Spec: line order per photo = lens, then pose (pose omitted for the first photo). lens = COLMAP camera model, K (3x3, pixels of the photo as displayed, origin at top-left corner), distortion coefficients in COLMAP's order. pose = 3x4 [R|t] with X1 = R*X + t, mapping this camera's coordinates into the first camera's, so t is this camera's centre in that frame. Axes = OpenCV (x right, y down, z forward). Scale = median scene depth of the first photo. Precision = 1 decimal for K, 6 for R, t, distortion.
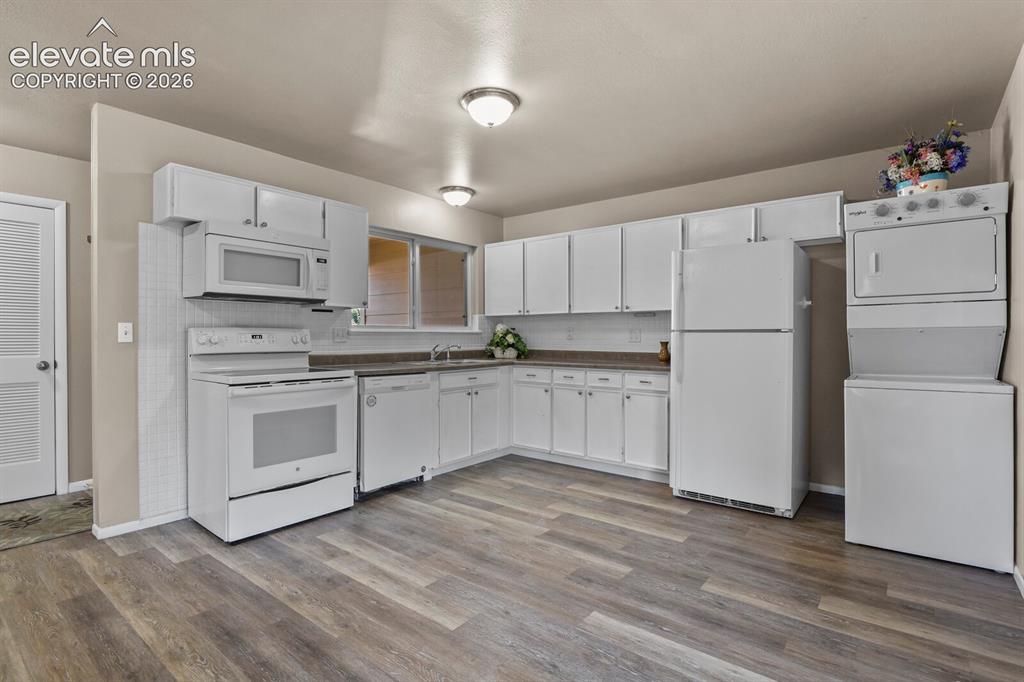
lens RADIAL K [[496.9, 0, 517.1], [0, 496.9, 342.7], [0, 0, 1]] dist [-0.008179, -0.002972]
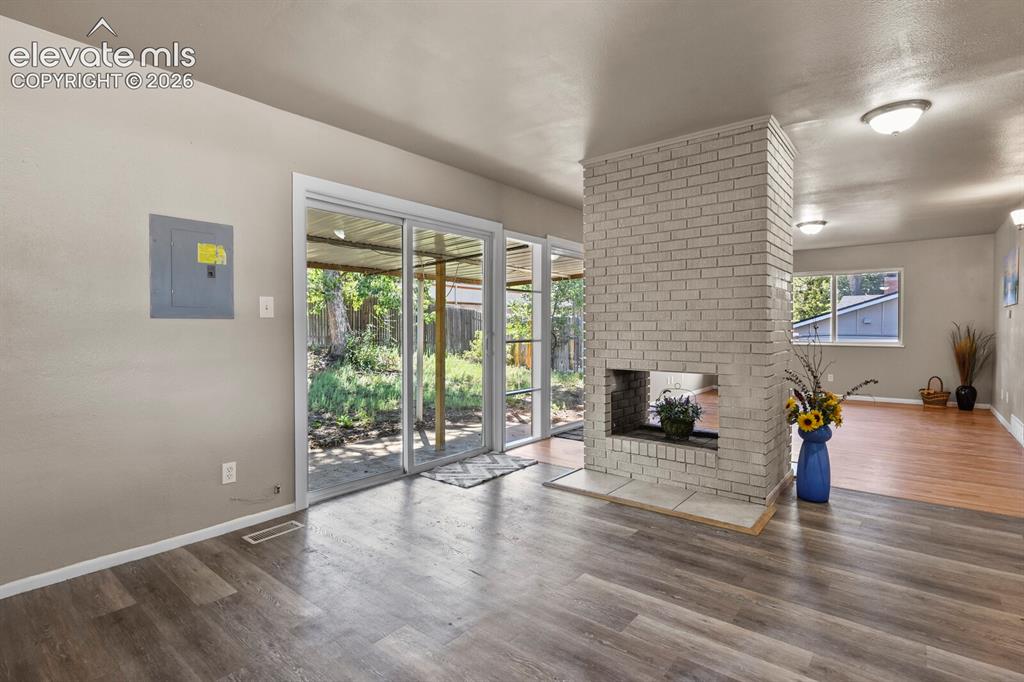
lens RADIAL K [[496.9, 0, 515.1], [0, 496.9, 339.9], [0, 0, 1]] dist [-0.008179, -0.002972]
pose [[-0.999823, 0.002155, 0.018669, 0.009213], [0.002793, 0.999411, 0.034217, -0.014464], [-0.018584, 0.034264, -0.999240, 1.368793]]
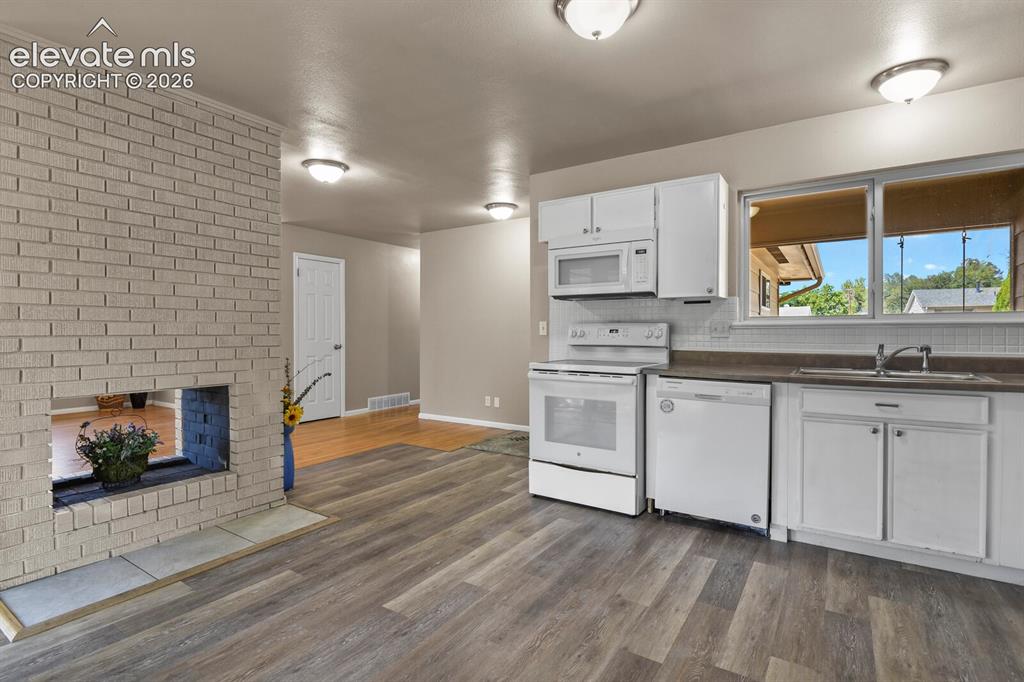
lens RADIAL K [[496.9, 0, 518.2], [0, 496.9, 340.6], [0, 0, 1]] dist [-0.008179, -0.002972]
pose [[0.090954, 0.017549, -0.995700, 0.596062], [-0.011520, 0.999796, 0.016569, -0.007509], [0.995788, 0.009964, 0.091138, 0.746786]]
